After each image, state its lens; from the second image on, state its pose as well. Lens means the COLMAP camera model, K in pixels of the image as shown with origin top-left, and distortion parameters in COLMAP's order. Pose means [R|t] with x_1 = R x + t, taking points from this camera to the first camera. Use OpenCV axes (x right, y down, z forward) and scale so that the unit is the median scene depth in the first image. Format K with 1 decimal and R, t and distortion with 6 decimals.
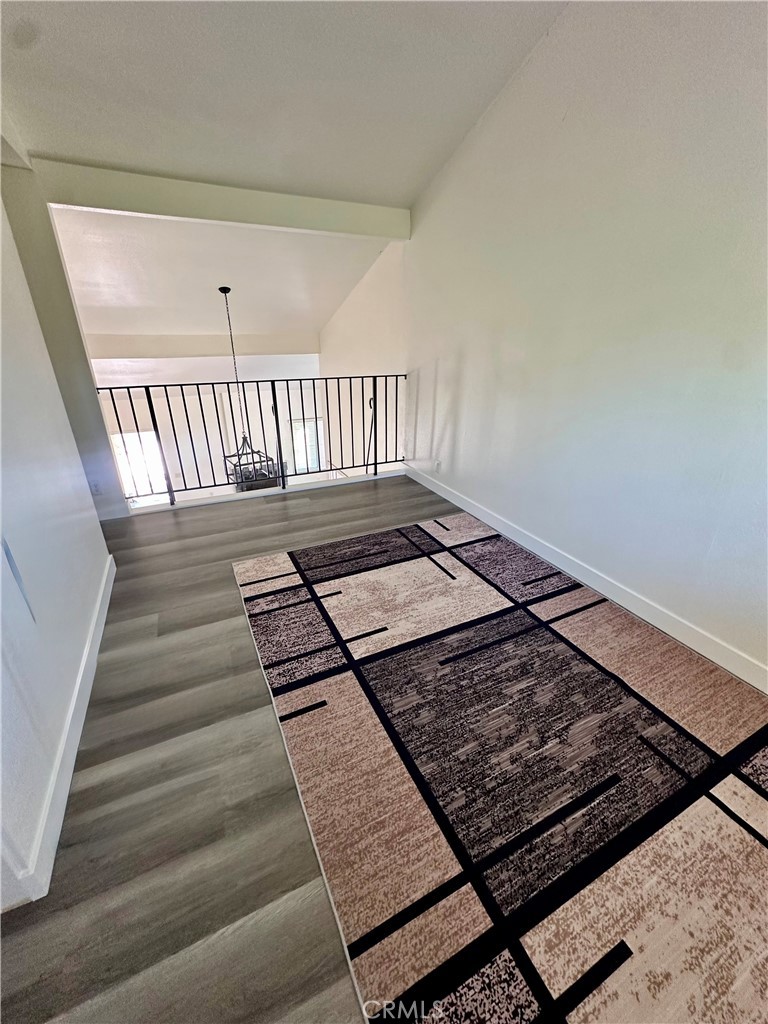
lens RADIAL K [[410.9, 0, 384.0], [0, 410.9, 512.0], [0, 0, 1]] dist [-0.003206, 0.000724]
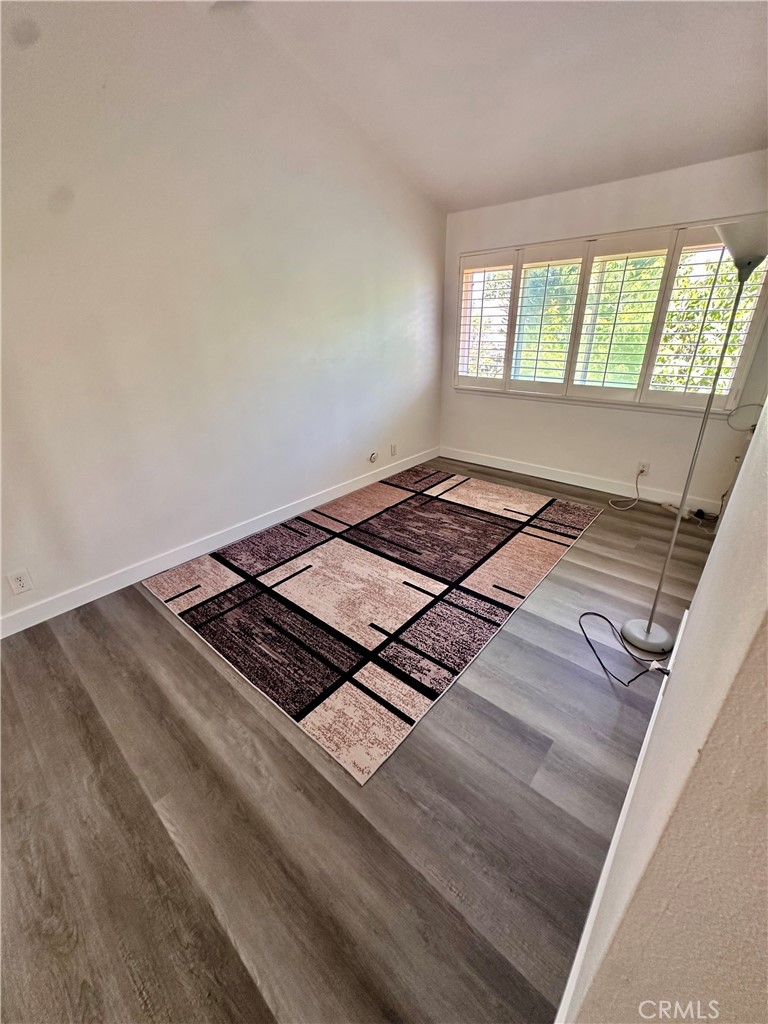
lens RADIAL K [[410.9, 0, 384.0], [0, 410.9, 512.0], [0, 0, 1]] dist [-0.003206, 0.000724]
pose [[-0.392562, -0.384909, 0.835309, -0.837409], [0.390386, 0.752607, 0.530266, -0.489331], [-0.832763, 0.534254, -0.145182, 1.069673]]
